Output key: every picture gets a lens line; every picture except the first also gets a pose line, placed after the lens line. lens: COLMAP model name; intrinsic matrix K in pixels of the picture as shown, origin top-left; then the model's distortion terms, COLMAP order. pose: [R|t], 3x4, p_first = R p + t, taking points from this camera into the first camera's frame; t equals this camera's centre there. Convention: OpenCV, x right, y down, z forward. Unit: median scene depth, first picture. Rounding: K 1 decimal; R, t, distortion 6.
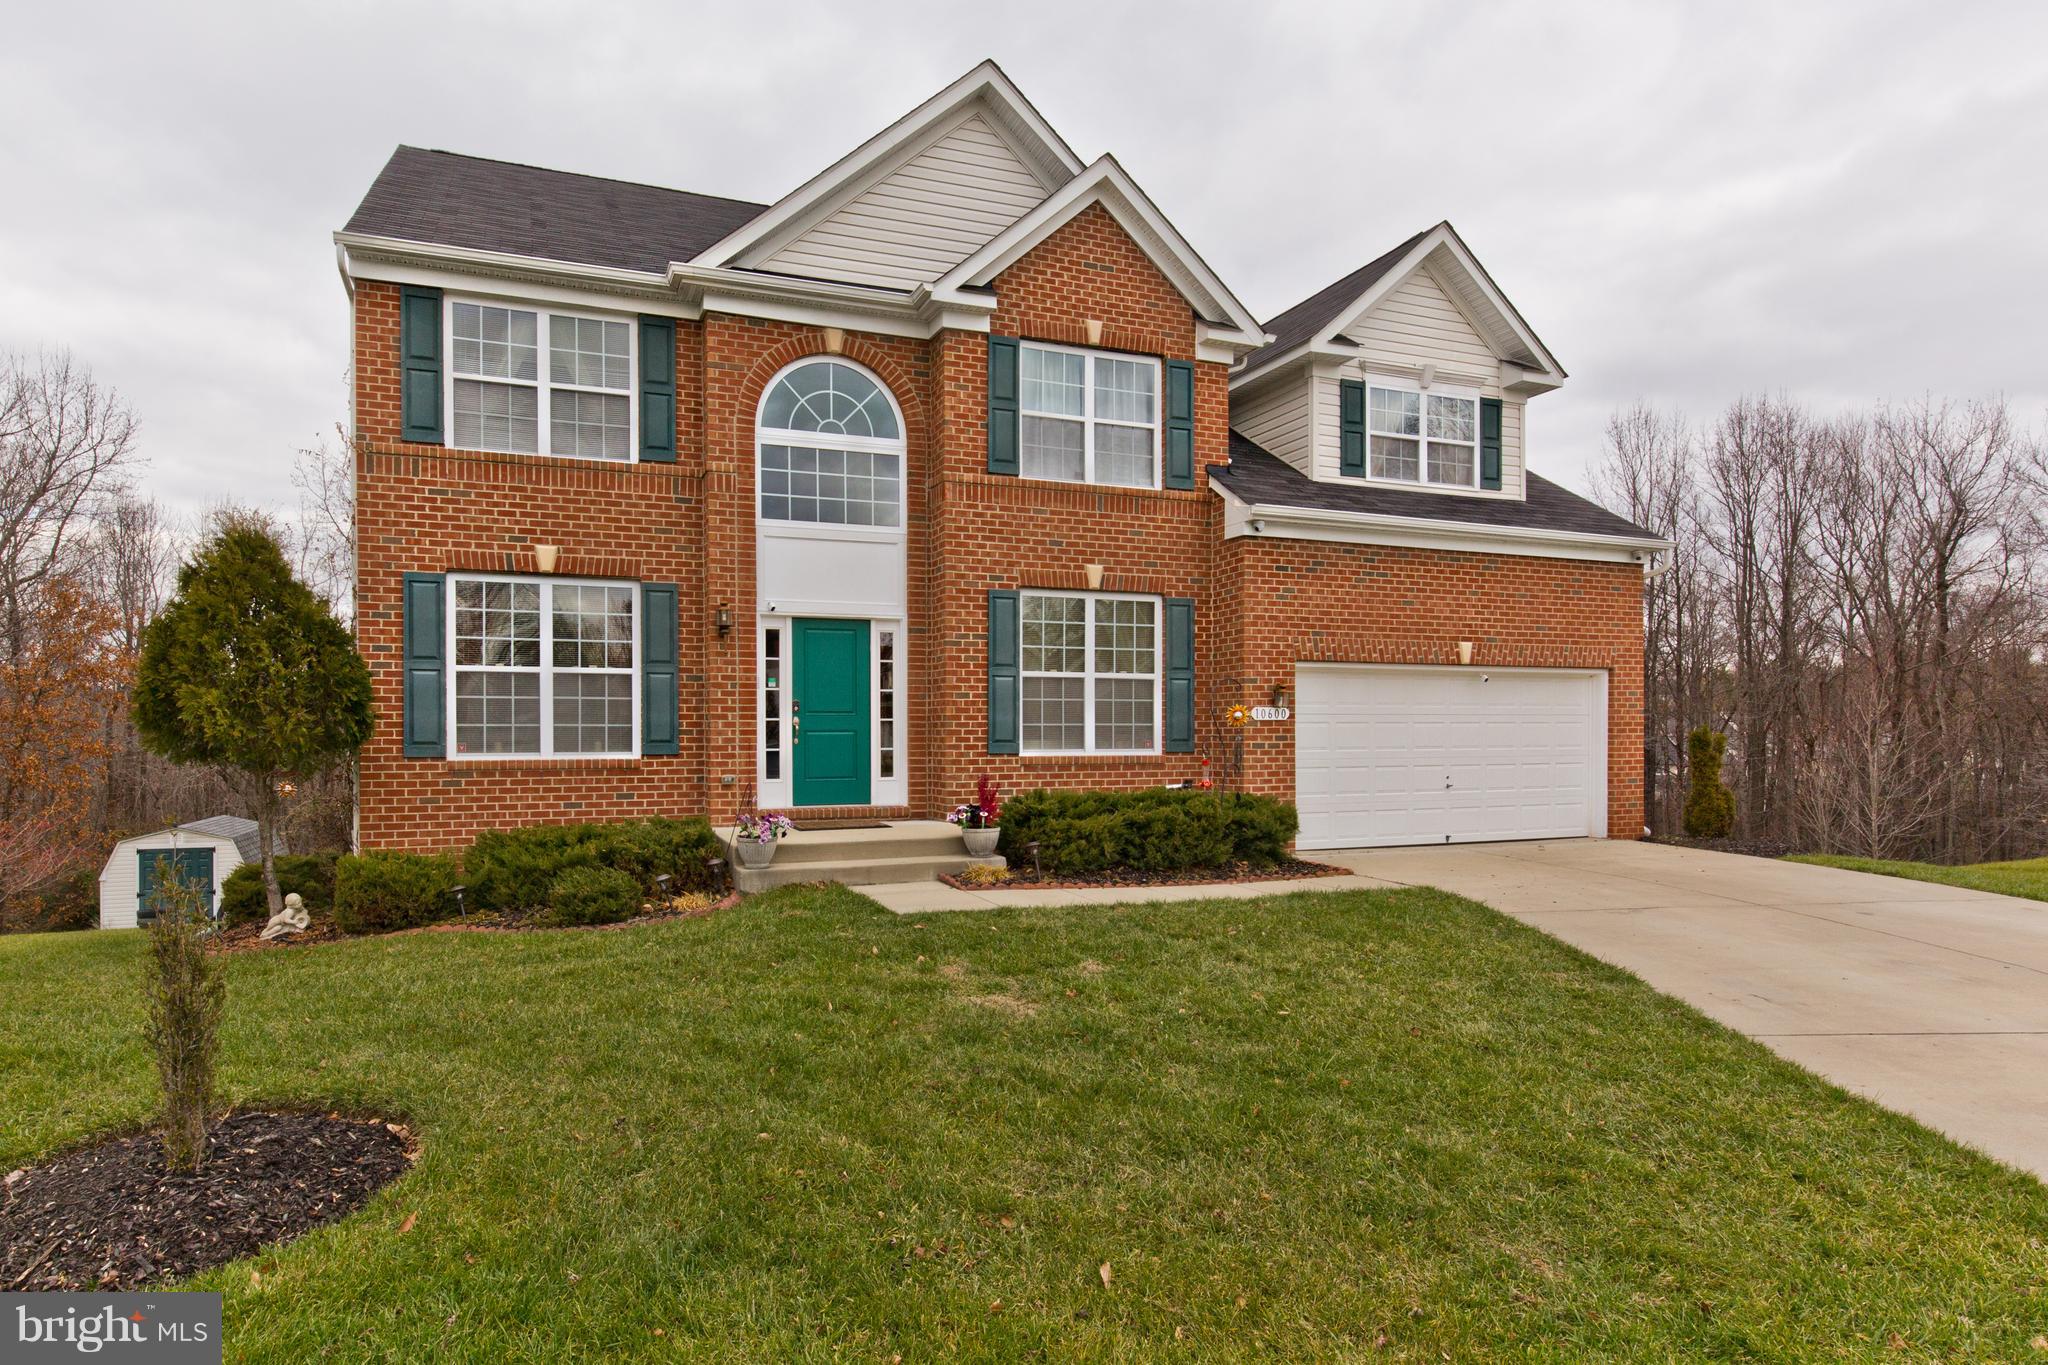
lens RADIAL K [[849.1, 0, 1208.5], [0, 849.1, 602.4], [0, 0, 1]] dist [-0.000474, 0.000155]
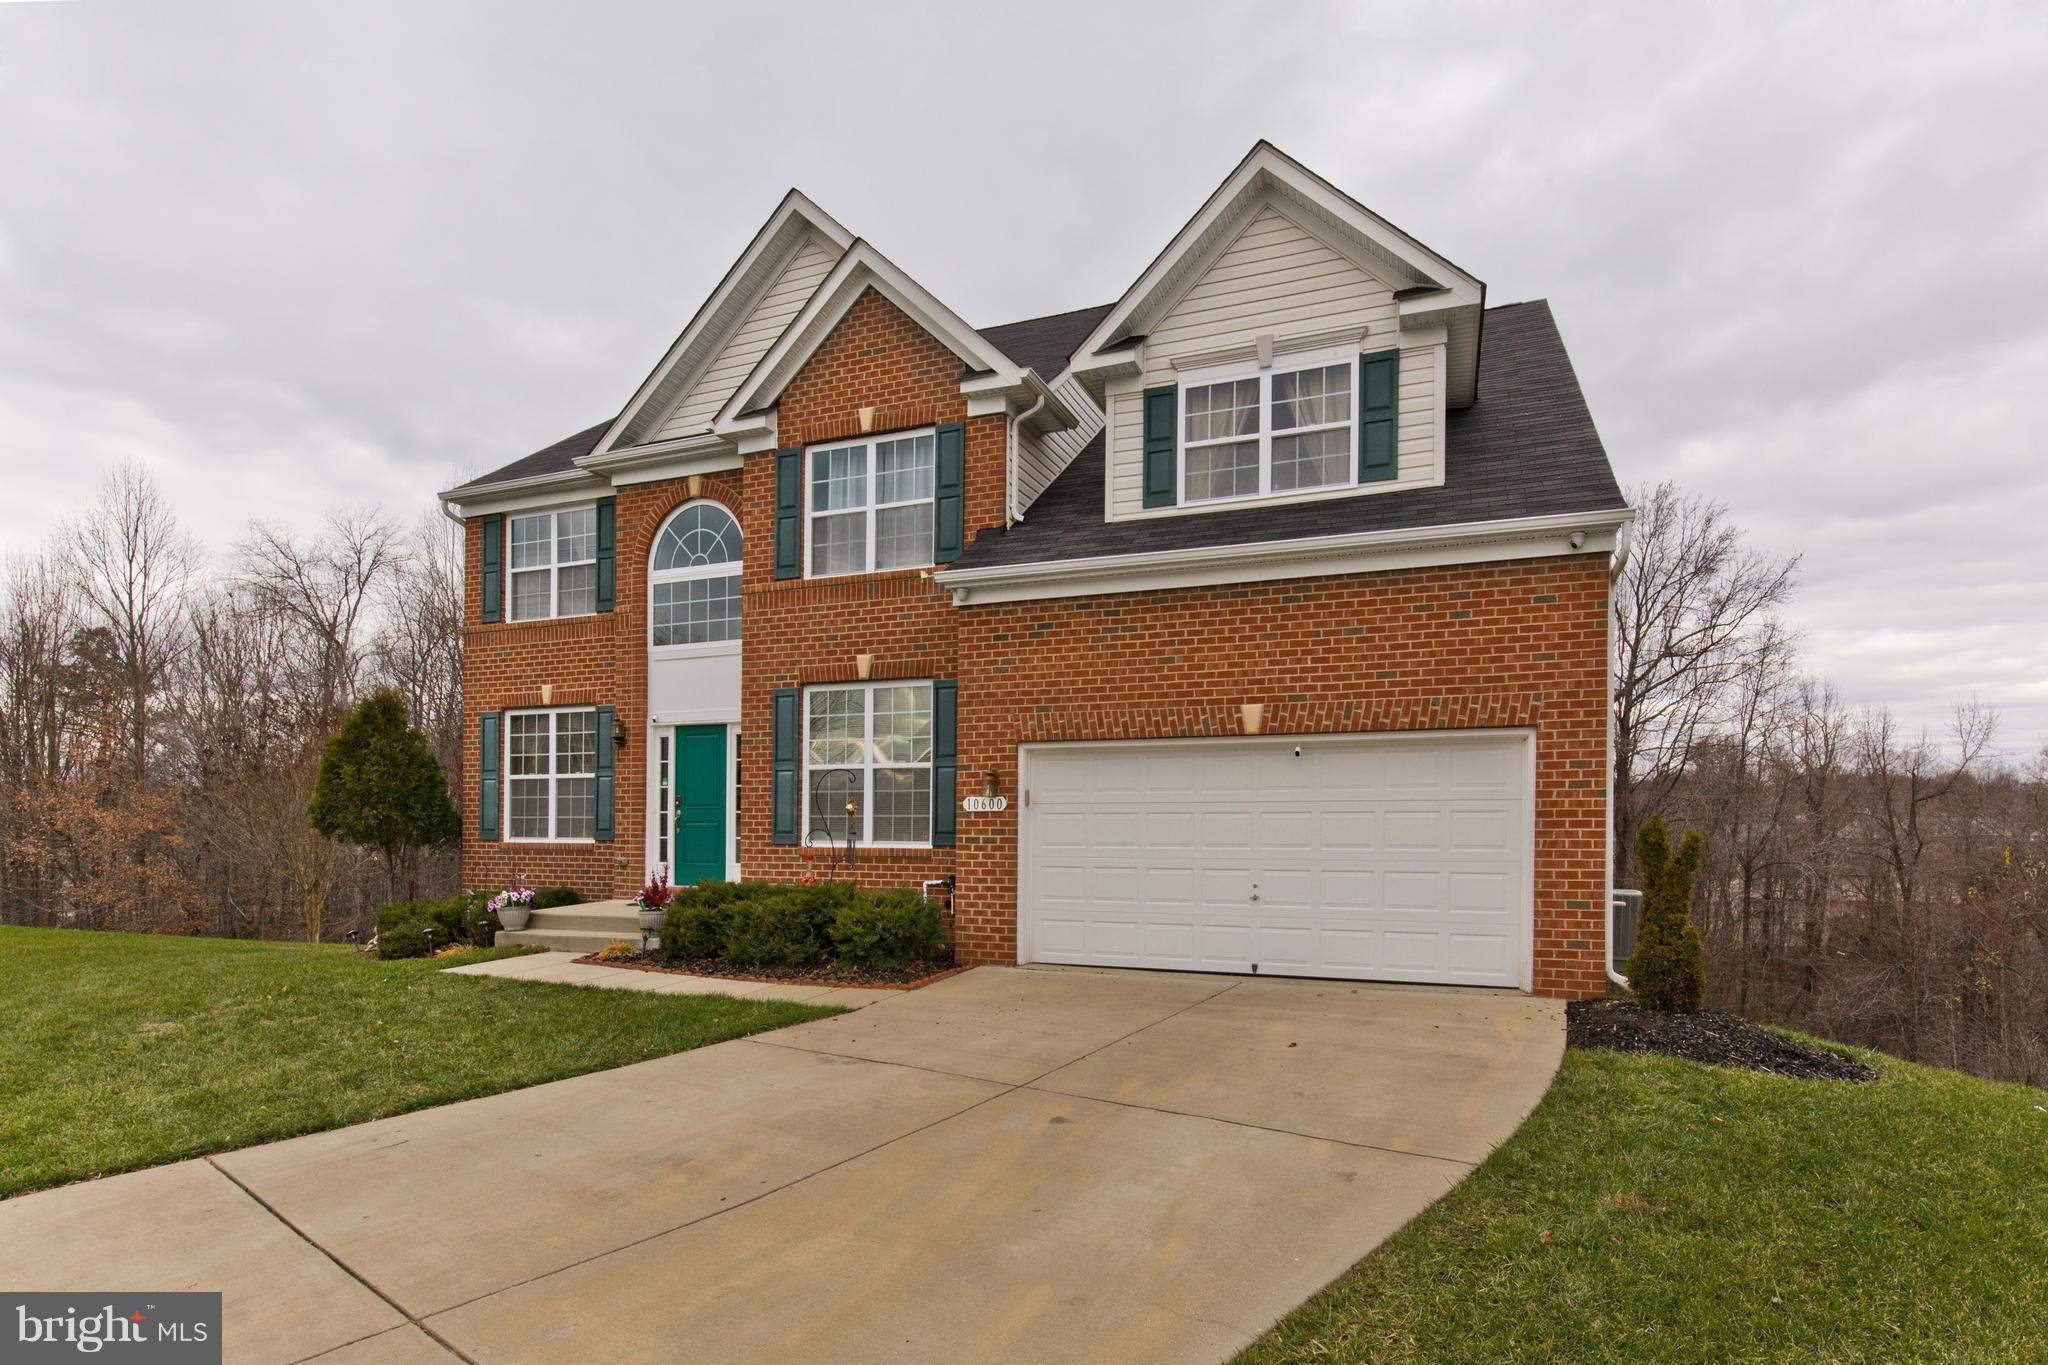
lens RADIAL K [[946.4, 0, 1057.6], [0, 946.4, 669.6], [0, 0, 1]] dist [0.000412, -0.001357]
pose [[0.794746, -0.092469, -0.599857, 0.706759], [0.092041, 0.995258, -0.031476, 0.028613], [0.599923, -0.030196, 0.799488, 0.252114]]
